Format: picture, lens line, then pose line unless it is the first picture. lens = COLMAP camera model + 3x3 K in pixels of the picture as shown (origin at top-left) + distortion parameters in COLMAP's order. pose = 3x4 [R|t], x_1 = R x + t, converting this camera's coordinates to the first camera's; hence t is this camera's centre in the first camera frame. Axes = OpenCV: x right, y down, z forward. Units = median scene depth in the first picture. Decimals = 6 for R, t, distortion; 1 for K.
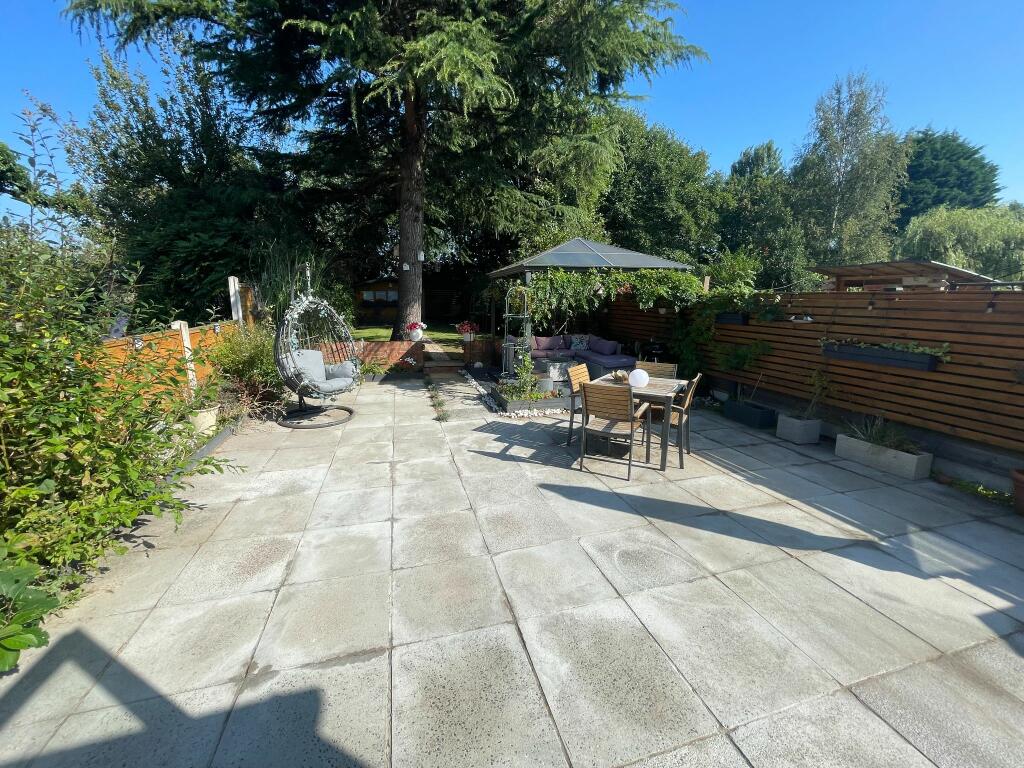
lens RADIAL K [[416.5, 0, 512.4], [0, 416.5, 373.1], [0, 0, 1]] dist [-0.002612, -0.000499]
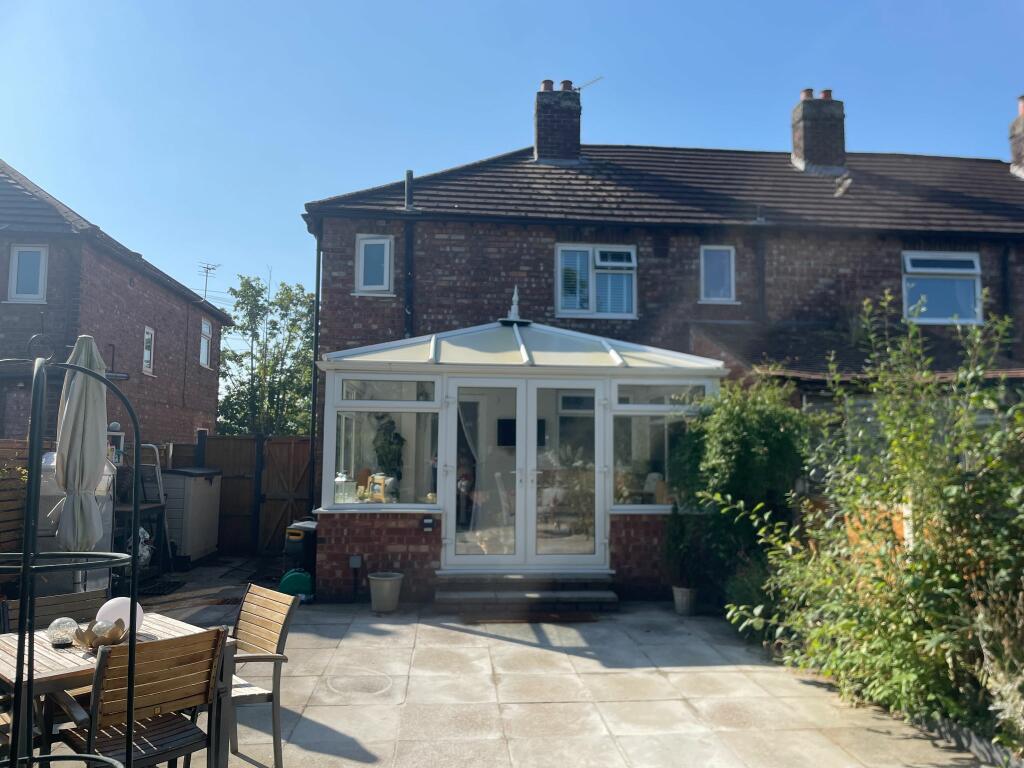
lens RADIAL K [[776.7, 0, 512.0], [0, 776.7, 384.0], [0, 0, 1]] dist [0.000415, 0.000199]
pose [[-0.980767, 0.005531, 0.195103, -0.175588], [0.022823, 0.995991, 0.086491, -0.189736], [-0.193842, 0.089280, -0.976962, 1.069610]]
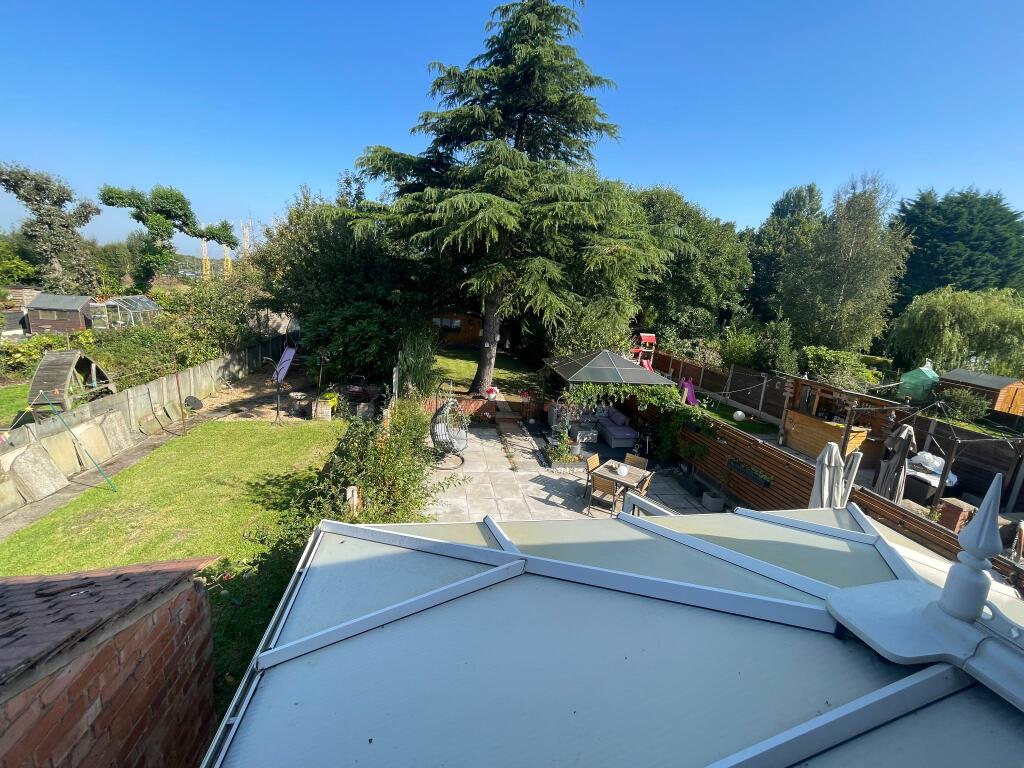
lens RADIAL K [[416.5, 0, 512.4], [0, 416.5, 373.1], [0, 0, 1]] dist [-0.002612, -0.000499]
pose [[0.993031, 0.089285, -0.076920, -0.063539], [-0.087609, 0.995844, 0.024901, -0.276685], [0.078824, -0.017989, 0.996726, -0.612298]]
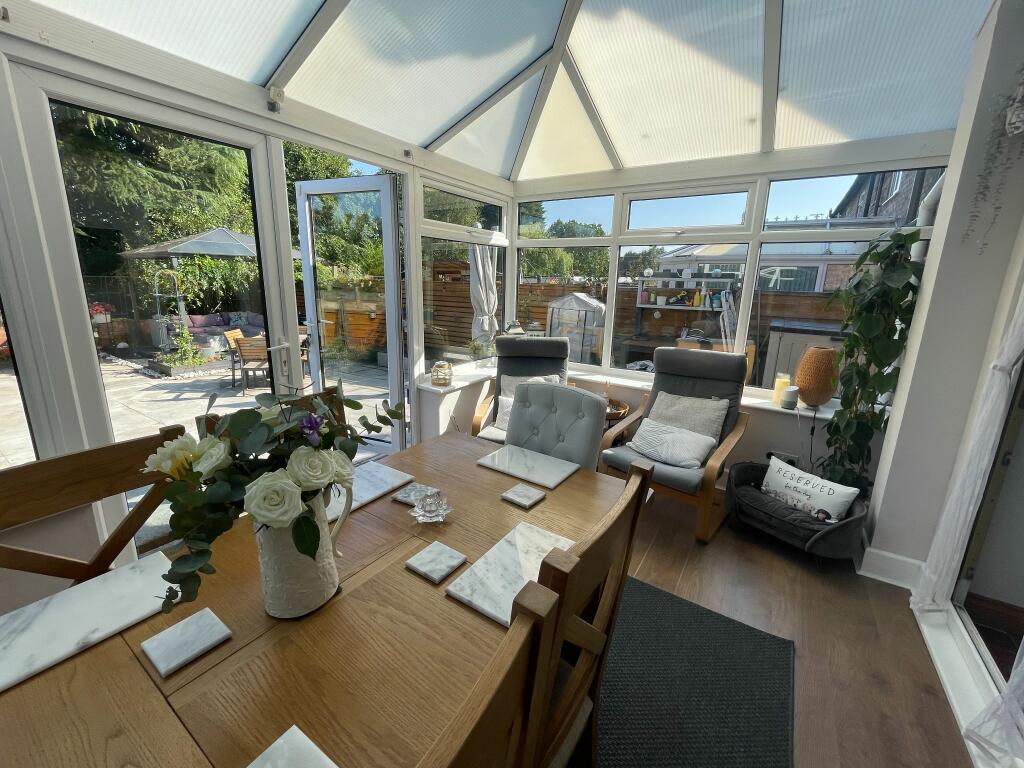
lens RADIAL K [[416.5, 0, 512.4], [0, 416.5, 373.1], [0, 0, 1]] dist [-0.002612, -0.000499]
pose [[0.750465, -0.128699, 0.648259, -0.042780], [0.097689, 0.991684, 0.083788, 0.066910], [-0.653651, 0.000448, 0.756796, -0.458175]]
